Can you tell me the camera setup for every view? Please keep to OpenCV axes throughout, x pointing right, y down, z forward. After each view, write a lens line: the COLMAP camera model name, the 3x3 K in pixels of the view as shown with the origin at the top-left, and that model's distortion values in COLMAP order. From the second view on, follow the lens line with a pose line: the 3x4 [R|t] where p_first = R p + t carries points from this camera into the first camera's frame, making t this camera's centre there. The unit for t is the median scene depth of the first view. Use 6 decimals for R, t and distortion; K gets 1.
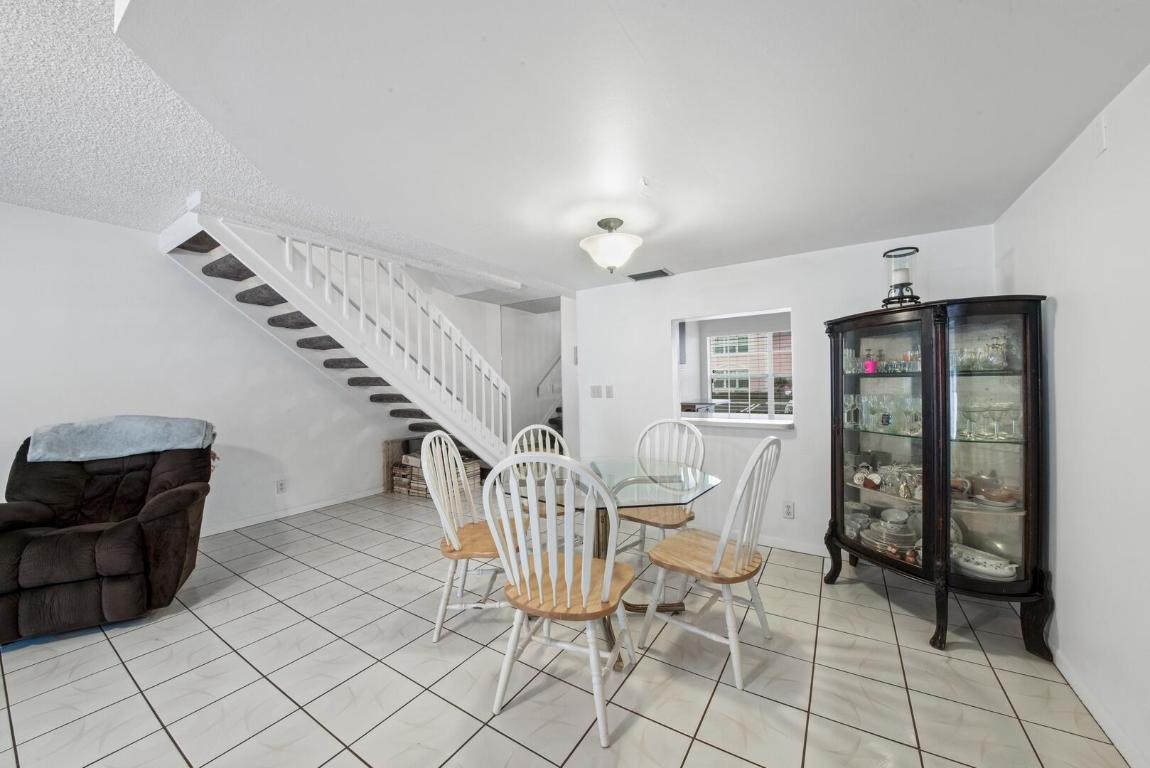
lens RADIAL K [[419.4, 0, 567.9], [0, 419.4, 374.8], [0, 0, 1]] dist [0.008095, -0.014198]
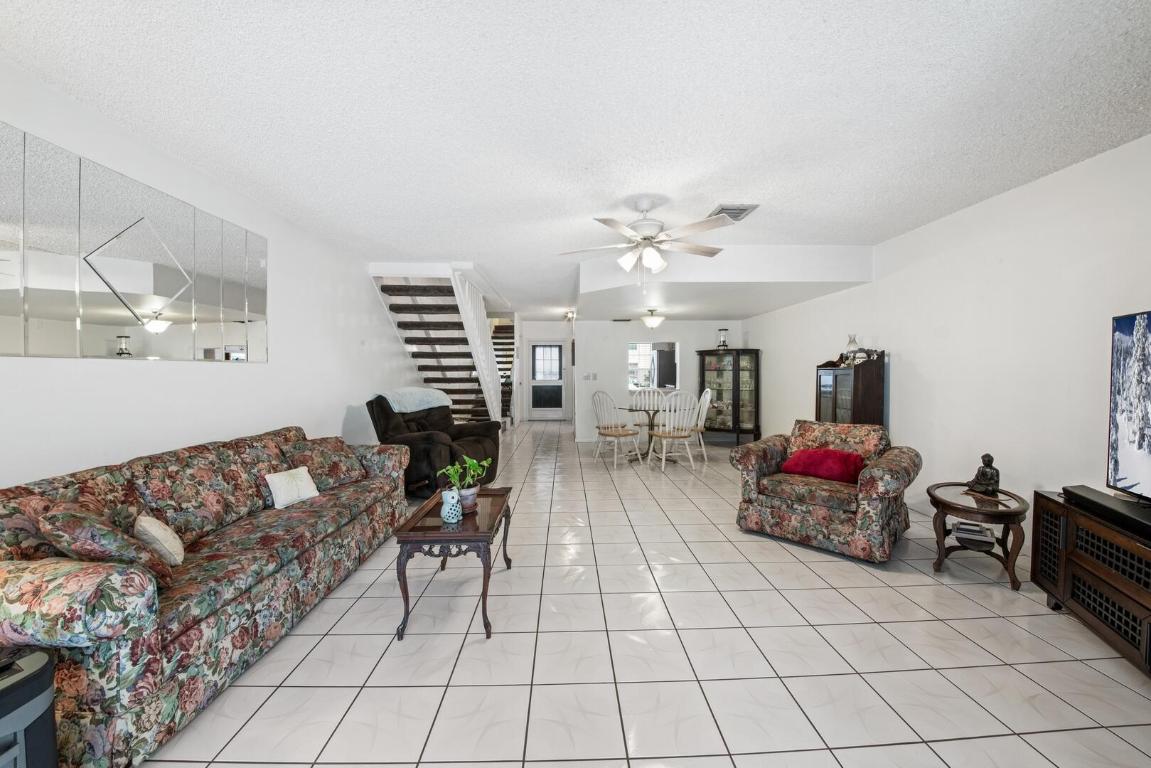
lens RADIAL K [[419.1, 0, 575.8], [0, 419.1, 372.7], [0, 0, 1]] dist [0.027727, -0.030177]
pose [[0.818060, 0.016556, 0.574894, -1.791161], [-0.025686, 0.999640, 0.007762, 0.016482], [-0.574558, -0.021117, 0.818191, -0.857507]]
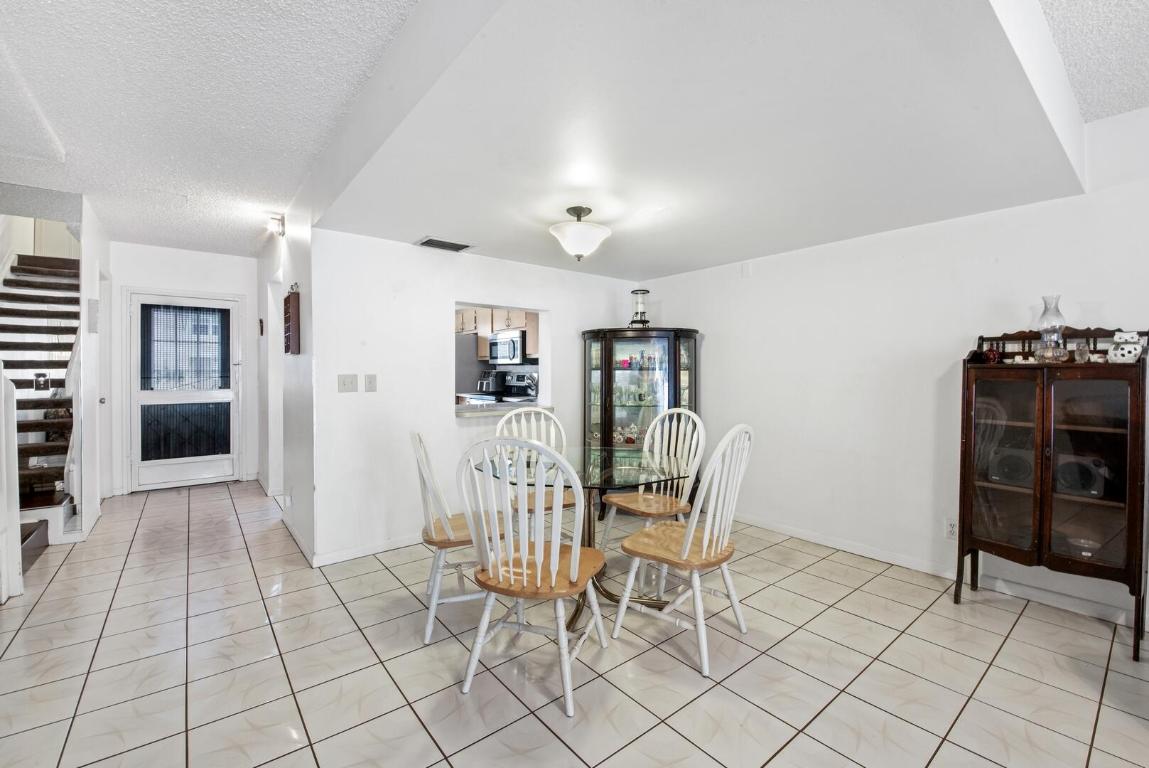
lens RADIAL K [[491.3, 0, 583.7], [0, 491.3, 375.1], [0, 0, 1]] dist [0.001030, -0.012321]
pose [[0.296860, 0.013357, 0.954828, -1.024120], [-0.026414, 0.999634, -0.005772, 0.035884], [-0.954556, -0.023507, 0.297104, 0.652946]]
